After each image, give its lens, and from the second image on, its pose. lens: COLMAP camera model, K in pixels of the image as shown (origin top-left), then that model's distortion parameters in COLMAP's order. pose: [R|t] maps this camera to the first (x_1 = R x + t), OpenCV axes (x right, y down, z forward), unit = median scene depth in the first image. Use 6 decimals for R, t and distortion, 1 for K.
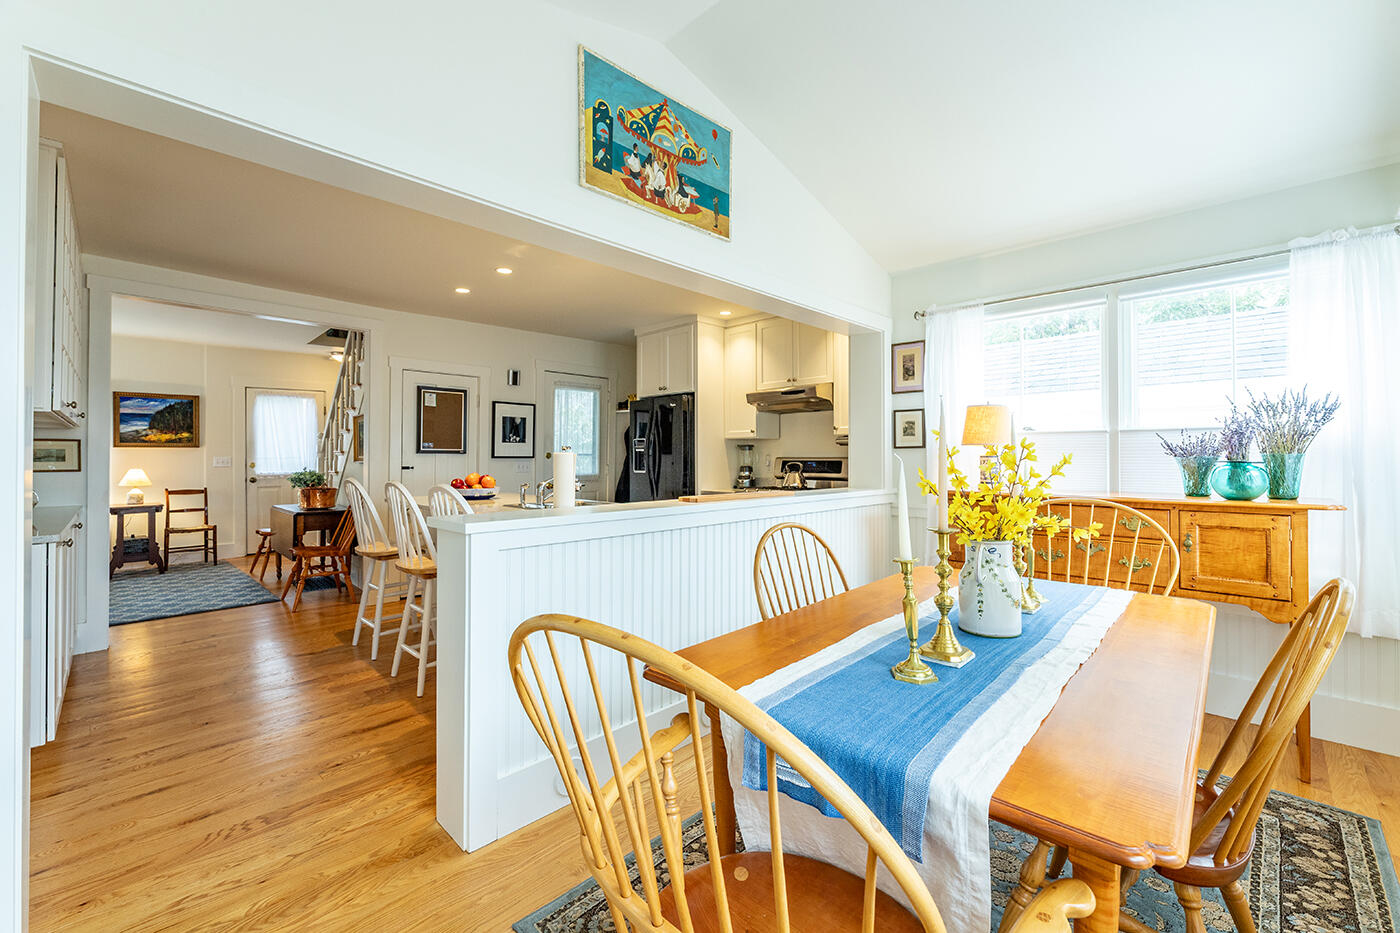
lens RADIAL K [[565.7, 0, 694.8], [0, 565.7, 451.2], [0, 0, 1]] dist [-0.003901, -0.000298]
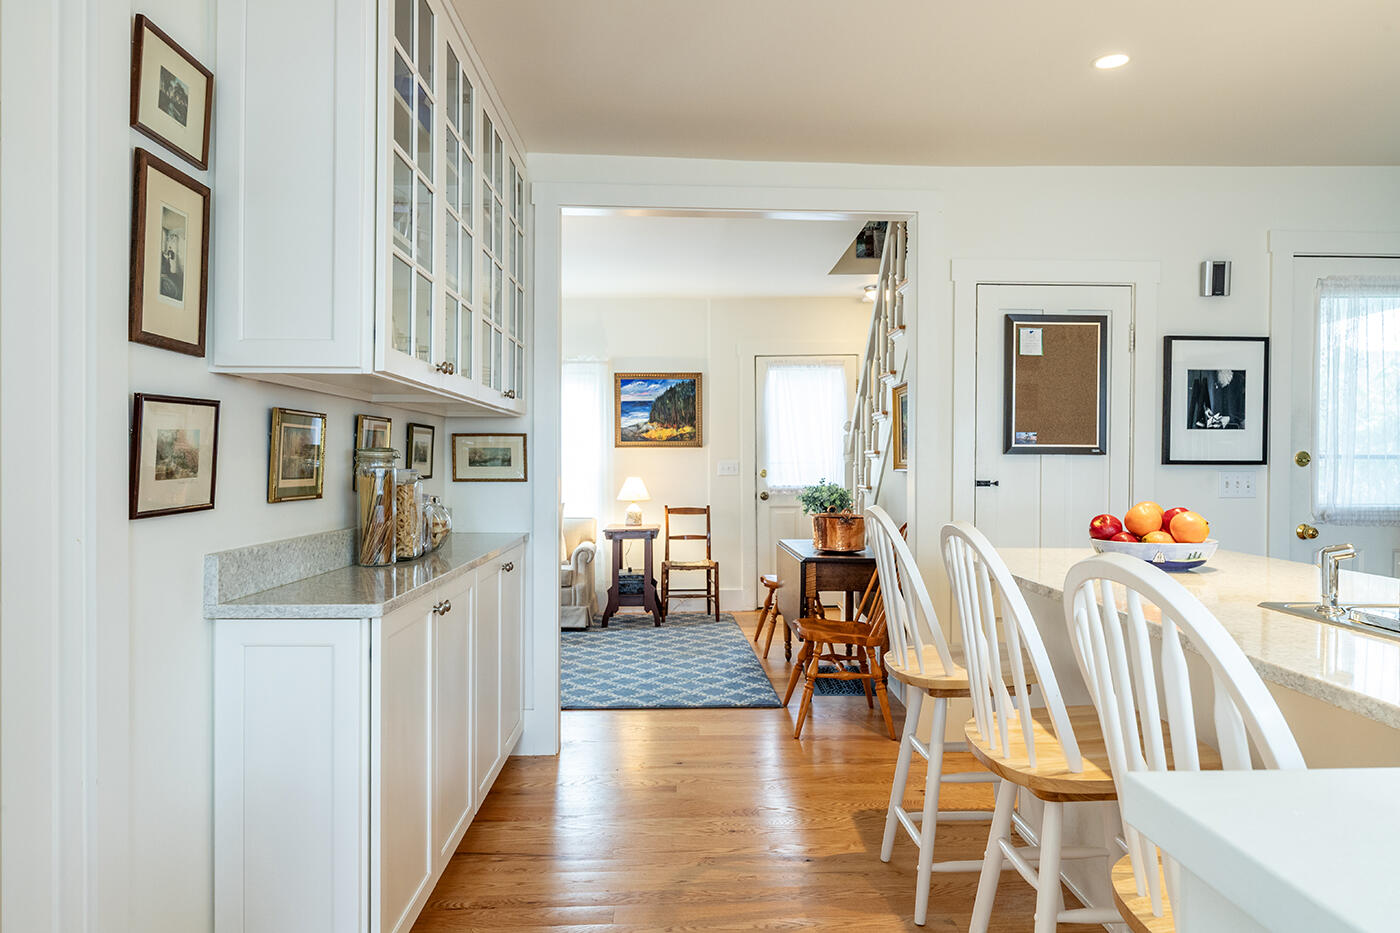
lens RADIAL K [[941.9, 0, 700.0], [0, 941.9, 466.5], [0, 0, 1]] dist [0.000644, 0.000397]
pose [[0.725917, 0.006178, -0.687755, -0.101843], [0.003607, 0.999912, 0.012790, 0.002718], [0.687773, -0.011766, 0.725830, 0.189816]]
